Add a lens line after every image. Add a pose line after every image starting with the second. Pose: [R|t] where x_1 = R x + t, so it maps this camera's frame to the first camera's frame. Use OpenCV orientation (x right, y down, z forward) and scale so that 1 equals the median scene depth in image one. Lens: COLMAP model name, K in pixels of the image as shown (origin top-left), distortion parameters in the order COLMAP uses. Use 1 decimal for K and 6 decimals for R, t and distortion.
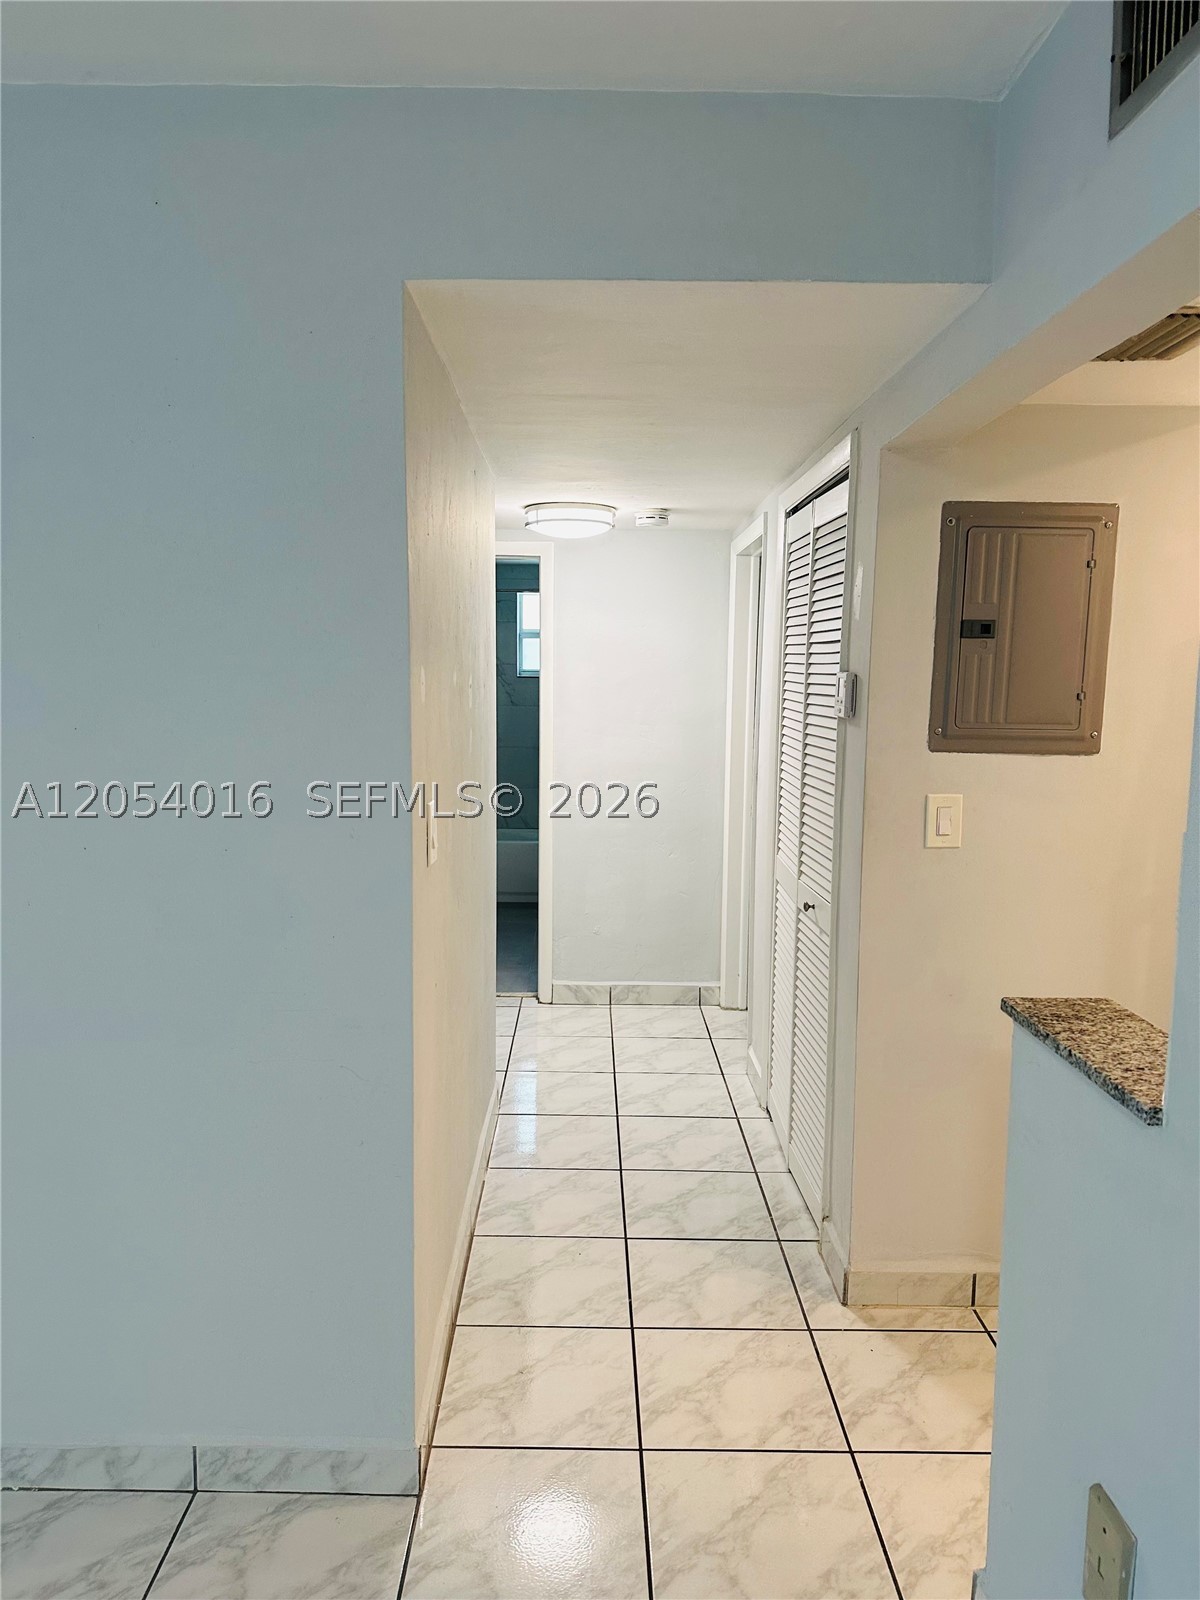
lens RADIAL K [[1095.5, 0, 588.7], [0, 1095.5, 797.0], [0, 0, 1]] dist [0.091339, -0.112662]
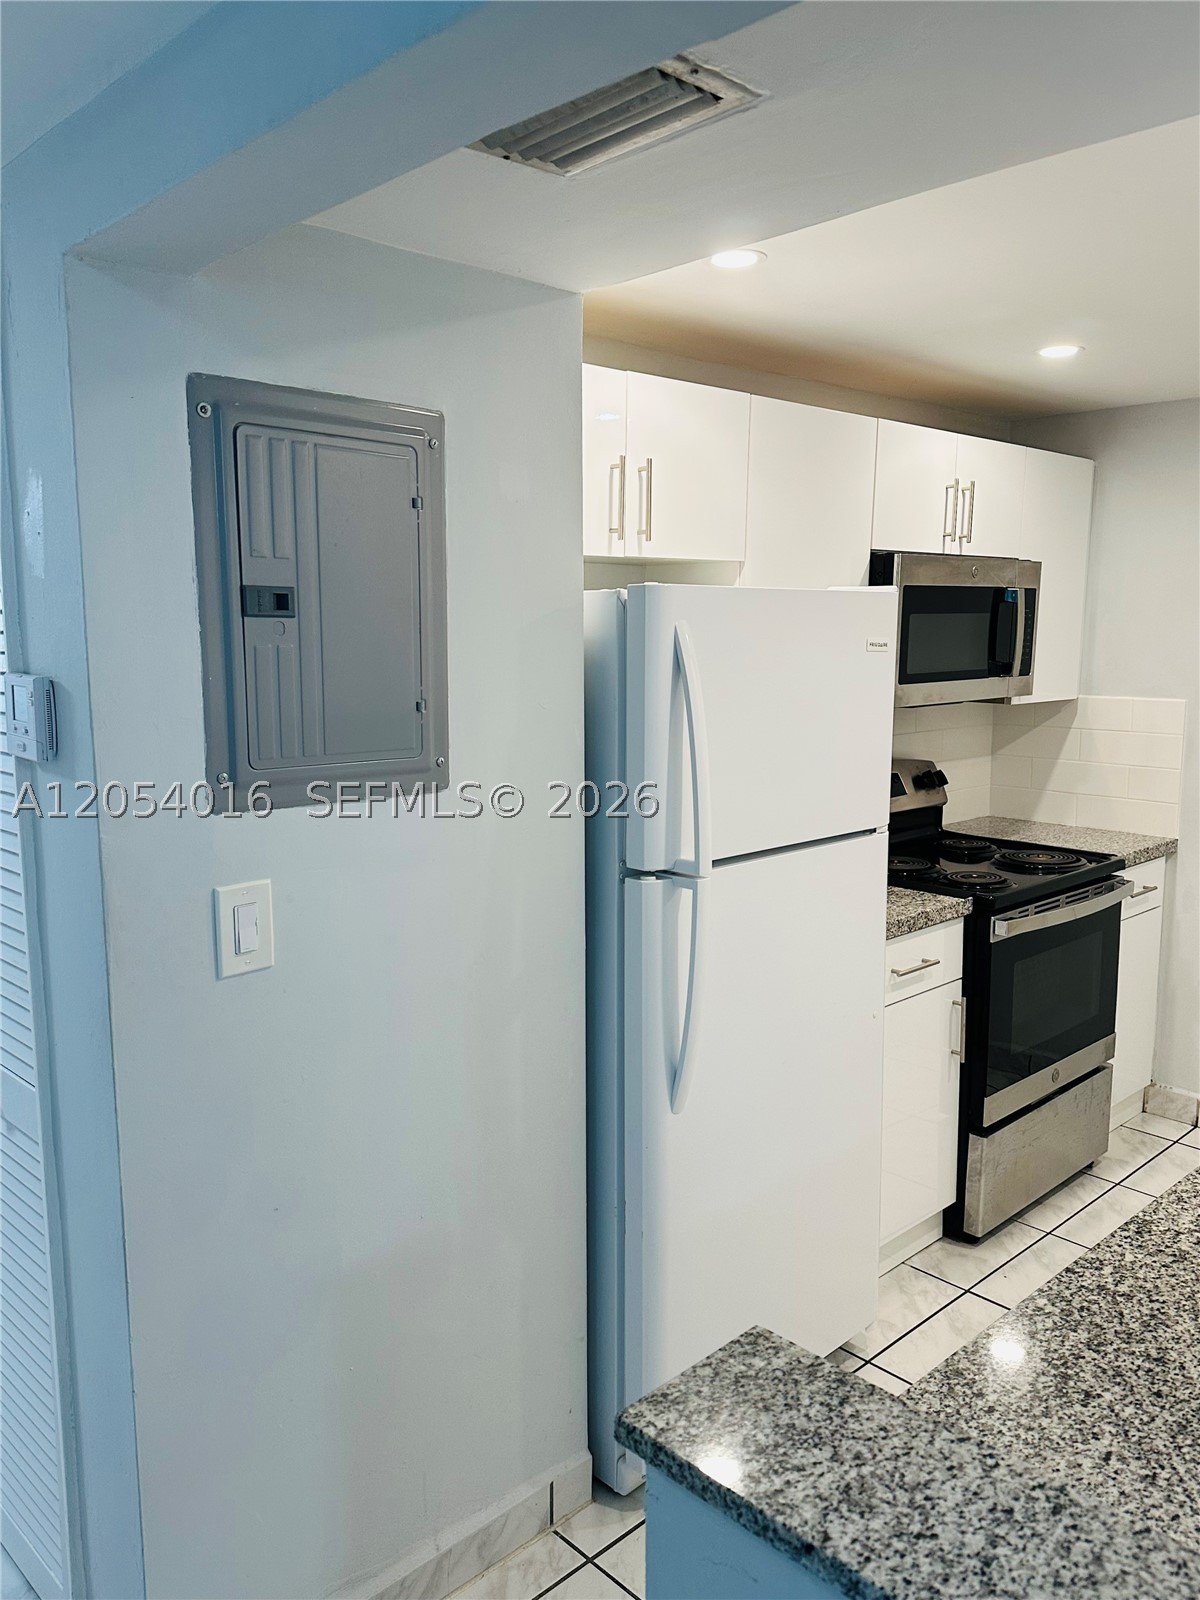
lens RADIAL K [[1236.9, 0, 600.0], [0, 1236.9, 800.0], [0, 0, 1]] dist [0.208764, -0.435040]
pose [[0.738504, -0.105025, 0.666019, 0.022990], [0.087249, 0.994374, 0.060059, -0.070628], [-0.668580, 0.013756, 0.743513, 0.381247]]
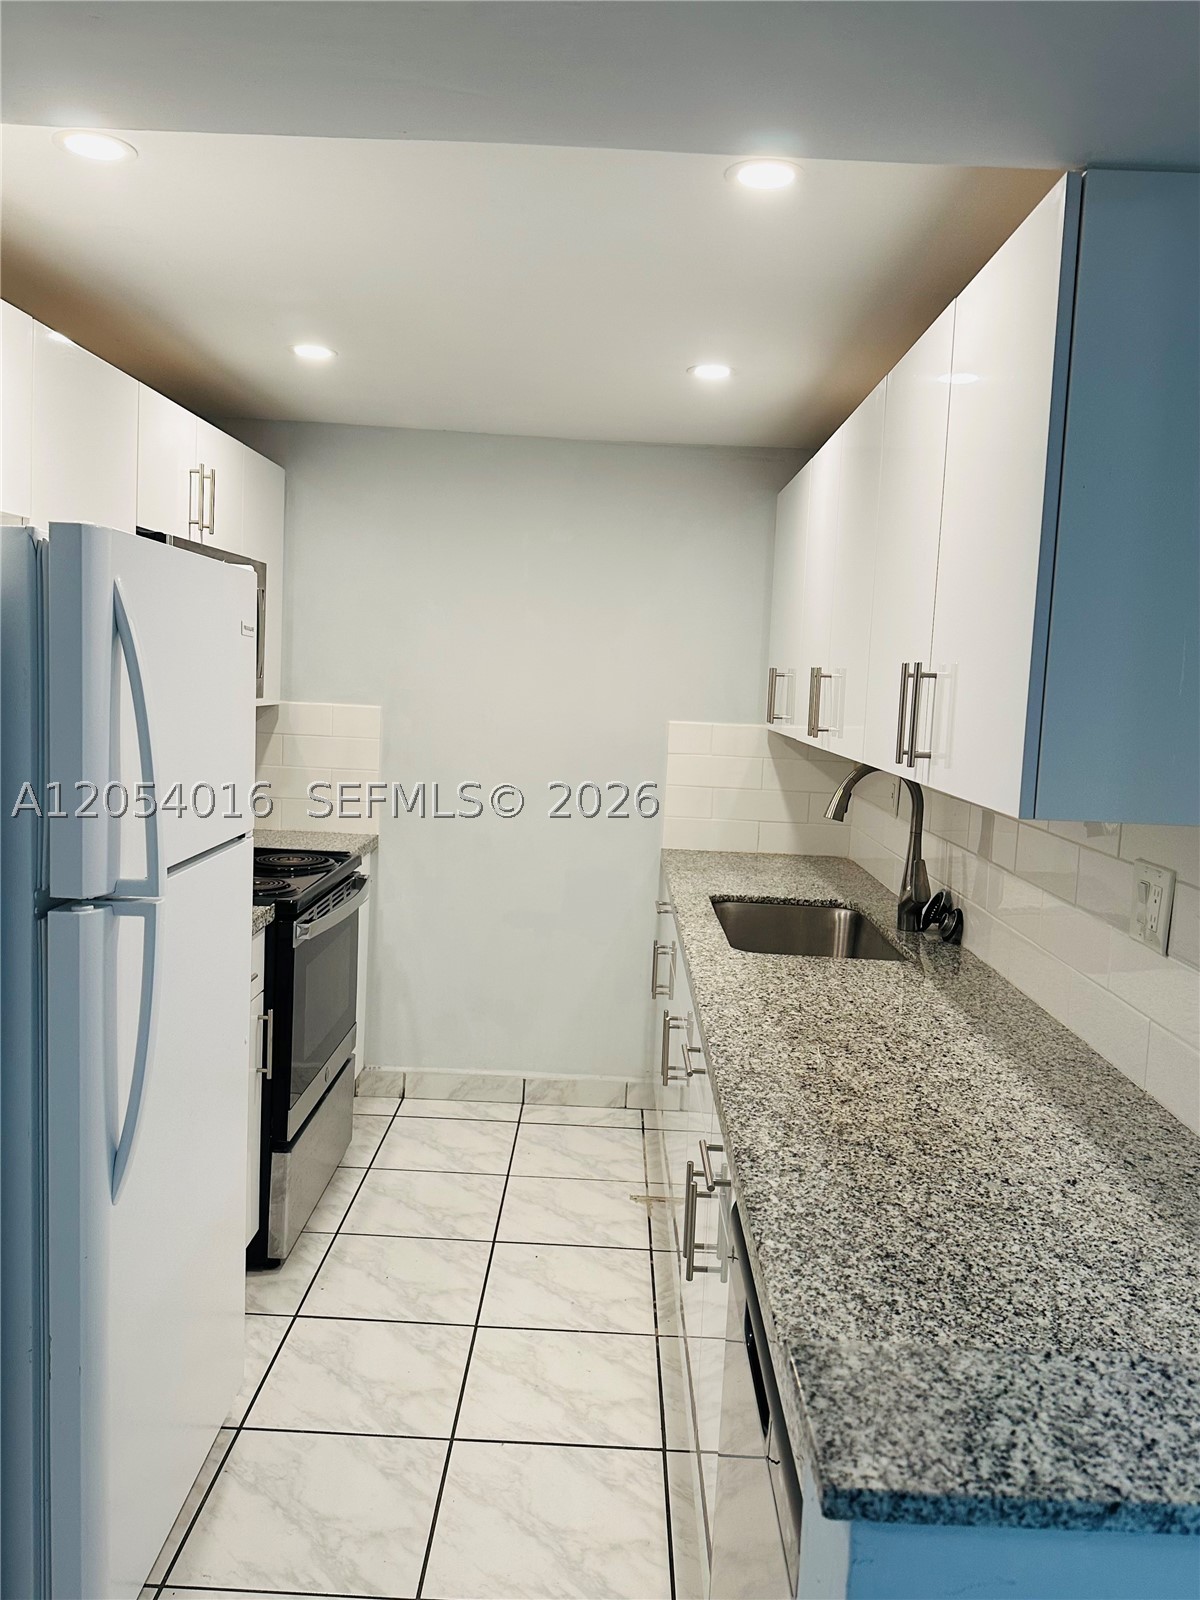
lens RADIAL K [[1218.1, 0, 600.0], [0, 1218.1, 800.0], [0, 0, 1]] dist [0.141035, -0.238940]
pose [[0.010308, -0.110641, 0.993807, -0.020973], [0.073410, 0.991262, 0.109596, -0.070834], [-0.997249, 0.071825, 0.018340, 0.662585]]
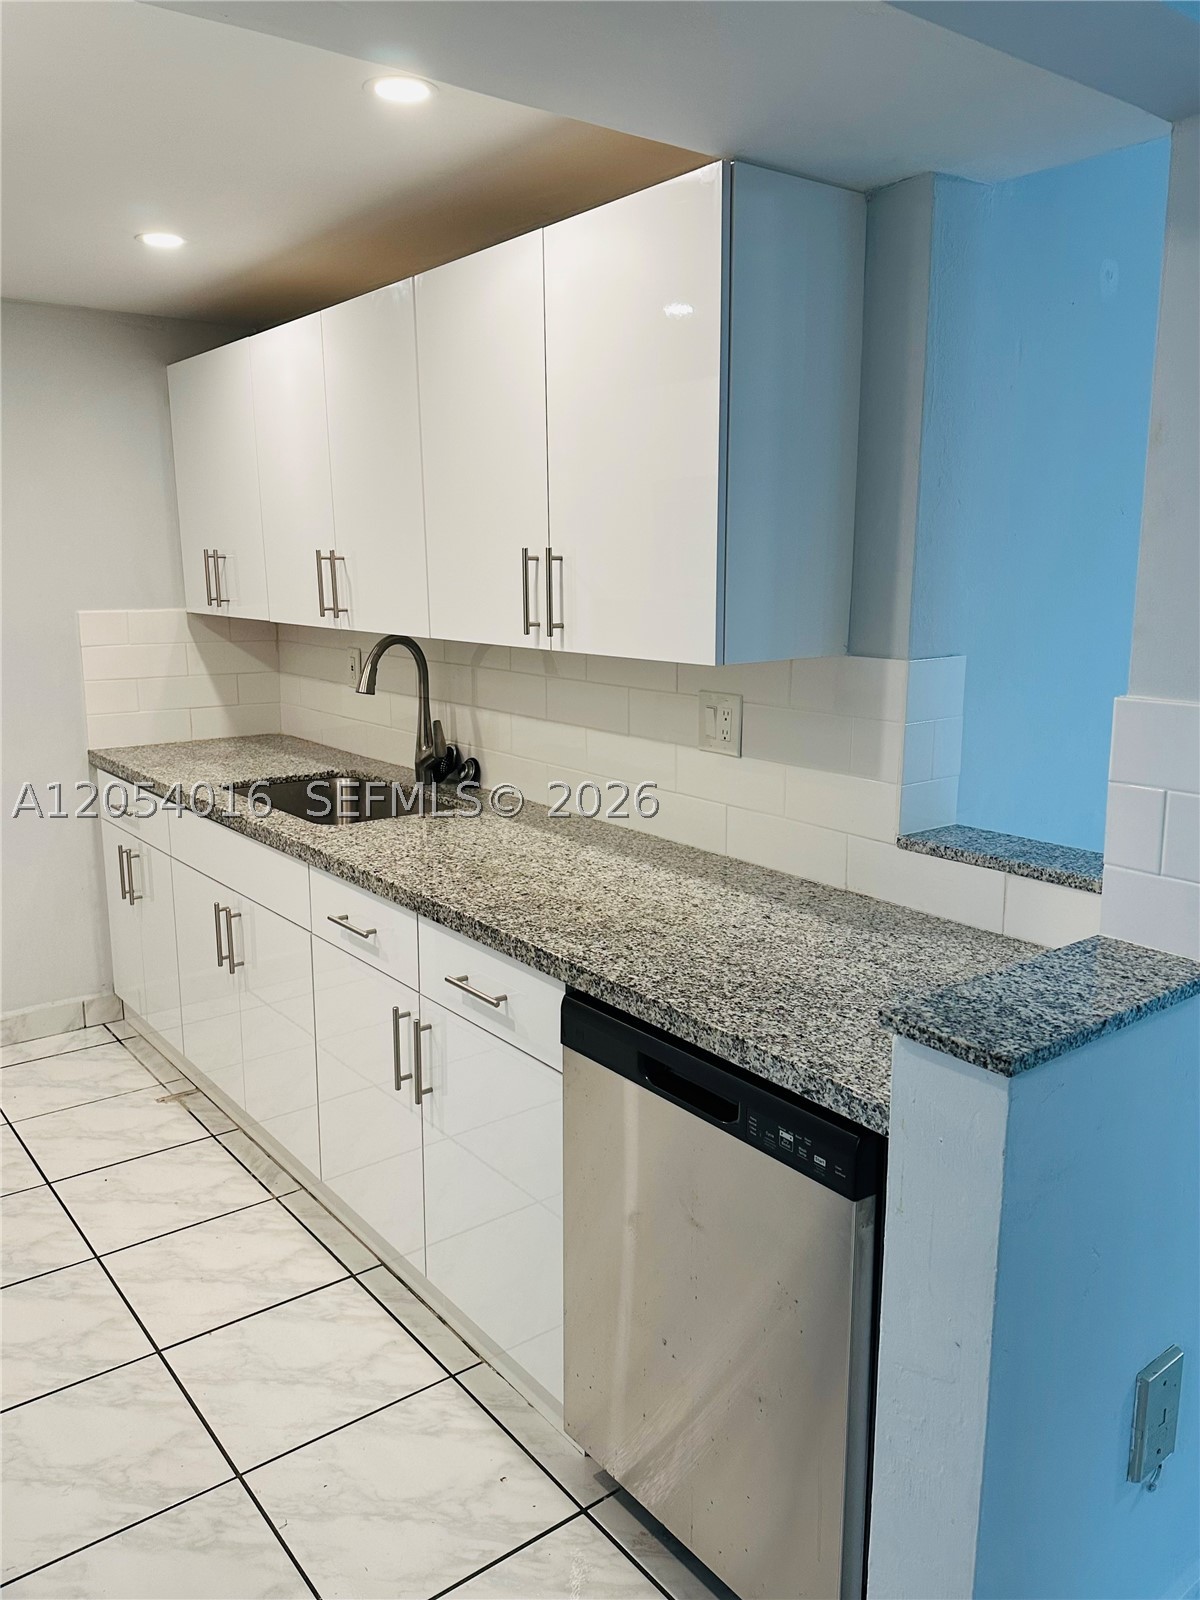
lens RADIAL K [[1218.1, 0, 600.0], [0, 1218.1, 800.0], [0, 0, 1]] dist [0.141035, -0.238940]
pose [[-0.609004, -0.157070, 0.777460, -0.012939], [0.095046, 0.958682, 0.268134, -0.113453], [-0.787452, 0.237189, -0.568912, 0.974525]]
